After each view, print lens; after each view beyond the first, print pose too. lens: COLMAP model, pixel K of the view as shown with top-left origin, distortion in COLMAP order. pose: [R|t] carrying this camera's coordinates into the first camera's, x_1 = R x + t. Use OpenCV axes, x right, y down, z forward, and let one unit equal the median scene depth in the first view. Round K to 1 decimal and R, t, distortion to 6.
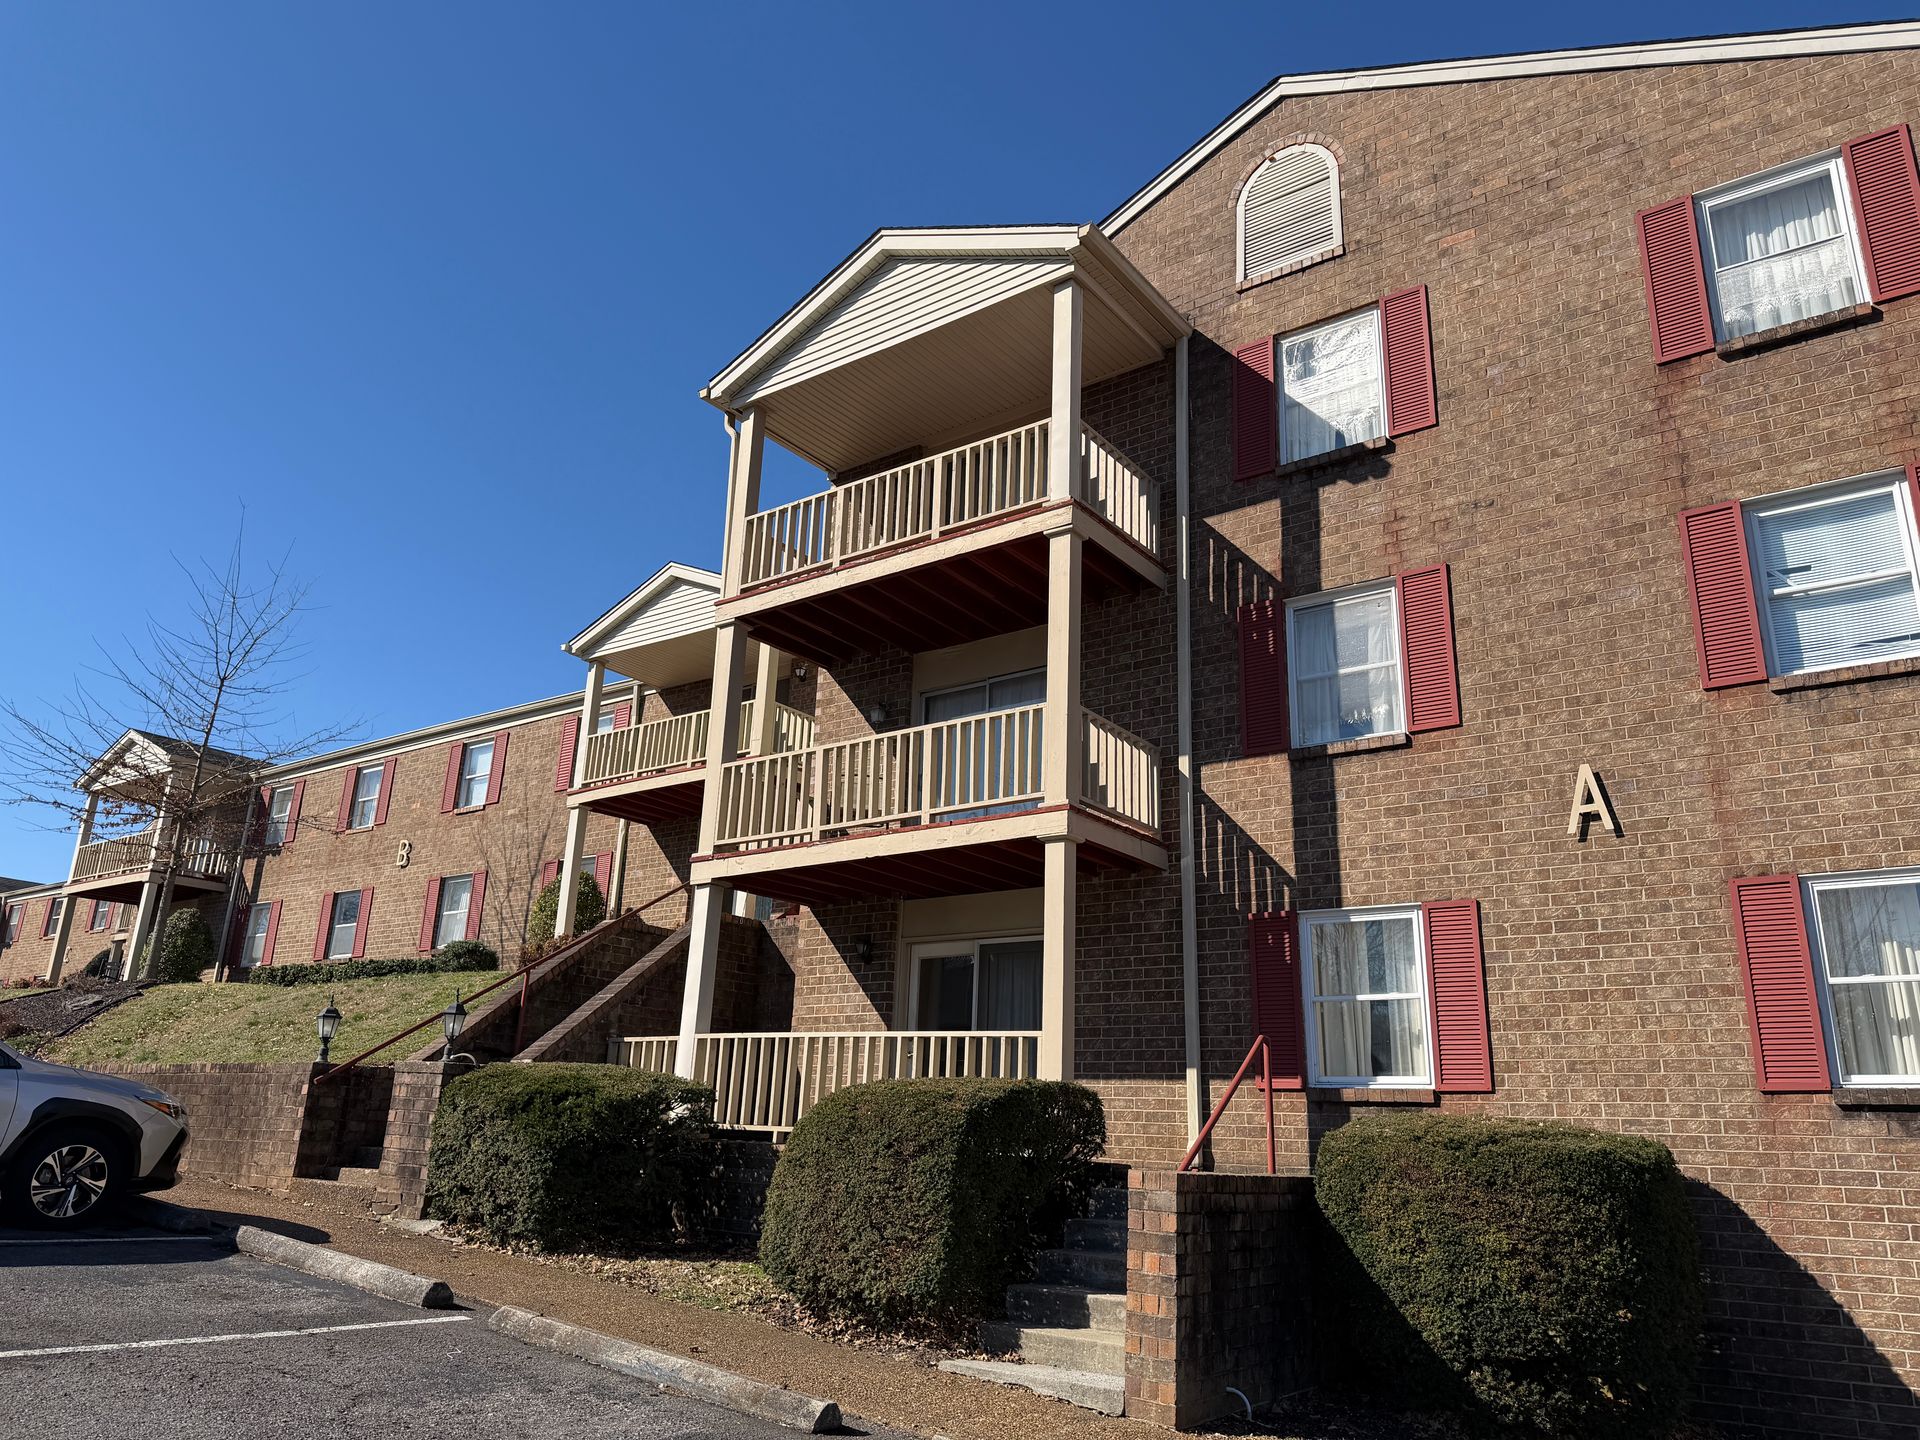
lens RADIAL K [[1348.2, 0, 960.0], [0, 1348.2, 720.0], [0, 0, 1]] dist [0.093926, -0.128874]
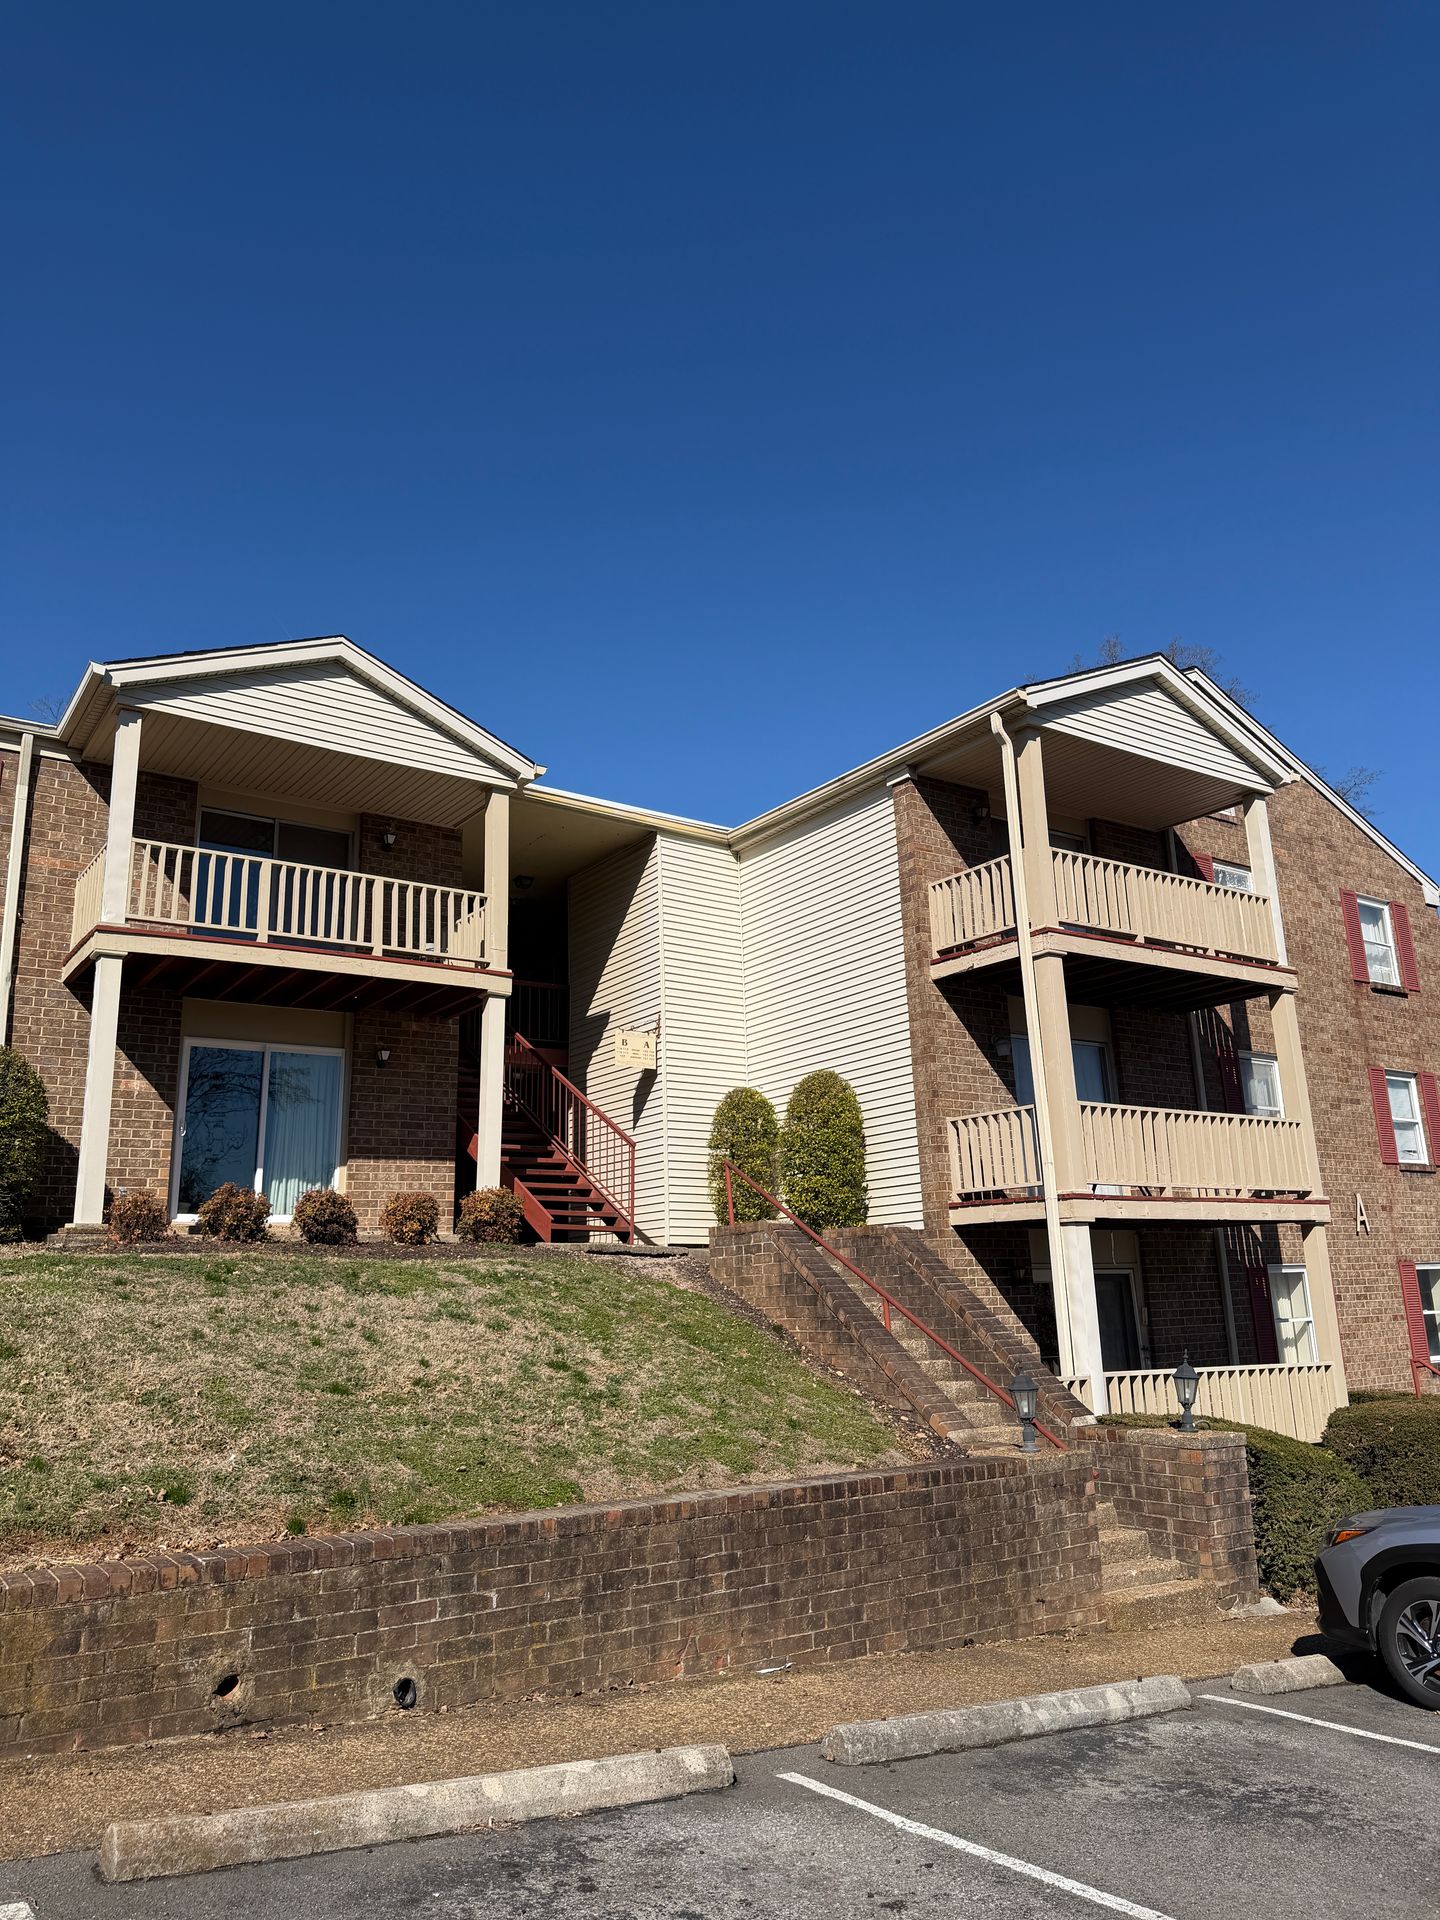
lens RADIAL K [[1332.9, 0, 716.8], [0, 1332.9, 948.8], [0, 0, 1]] dist [0.135531, -0.191897]
pose [[0.333399, 0.195574, 0.922278, -0.668789], [-0.246844, 0.962230, -0.114813, 0.058227], [-0.909897, -0.189380, 0.369083, 0.485870]]
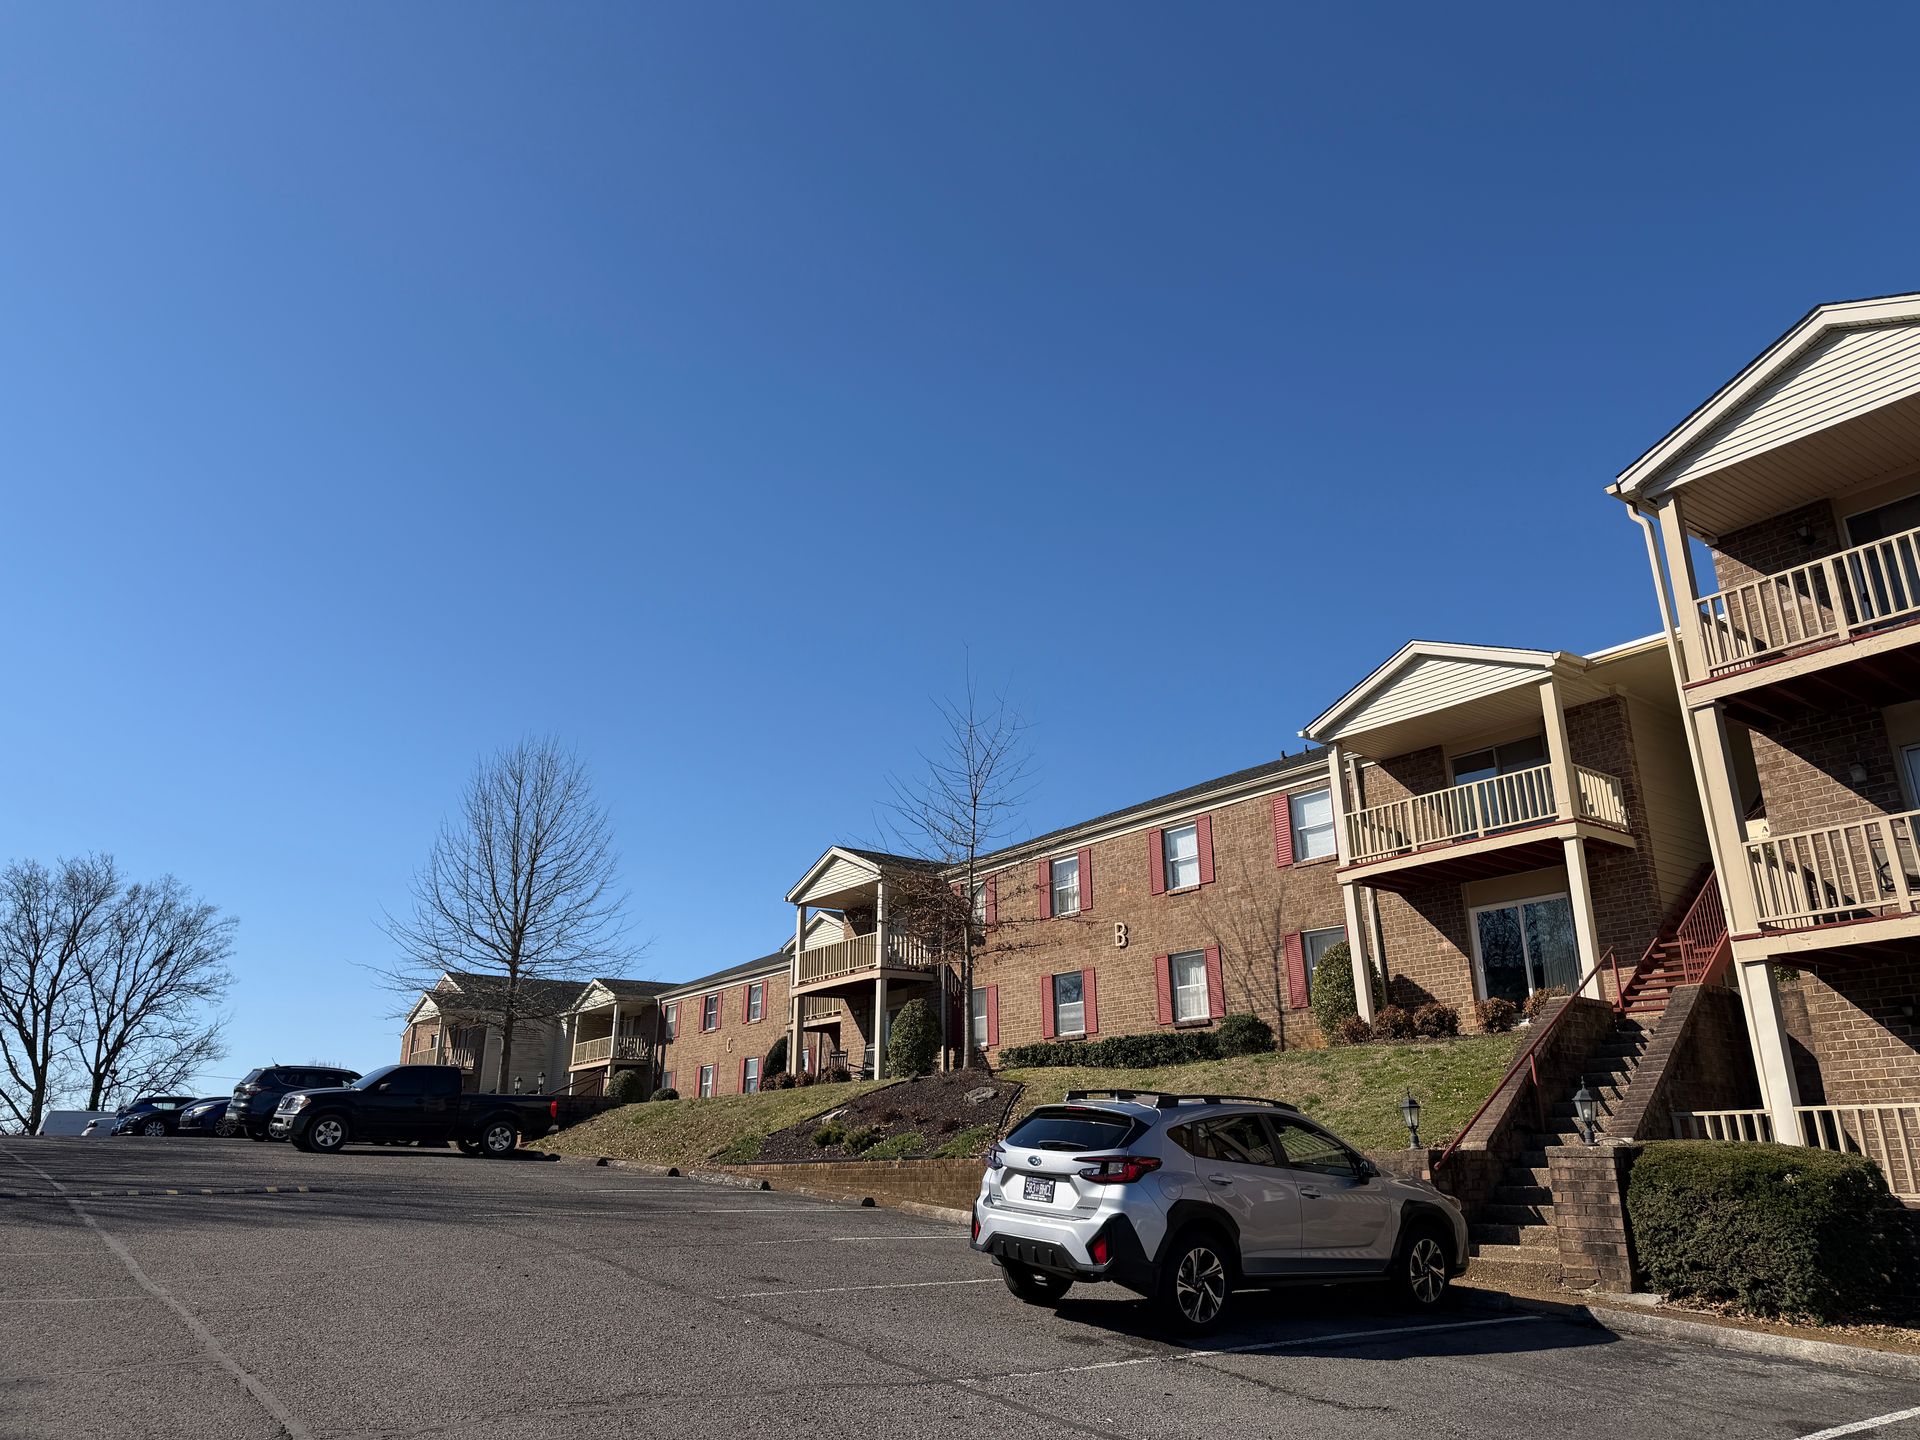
lens RADIAL K [[1345.2, 0, 963.3], [0, 1345.2, 717.1], [0, 0, 1]] dist [0.157207, -0.195641]
pose [[0.957245, -0.132311, -0.257247, -0.251916], [0.125363, 0.991166, -0.043302, -0.050070], [0.260704, 0.009202, 0.965375, -0.096884]]
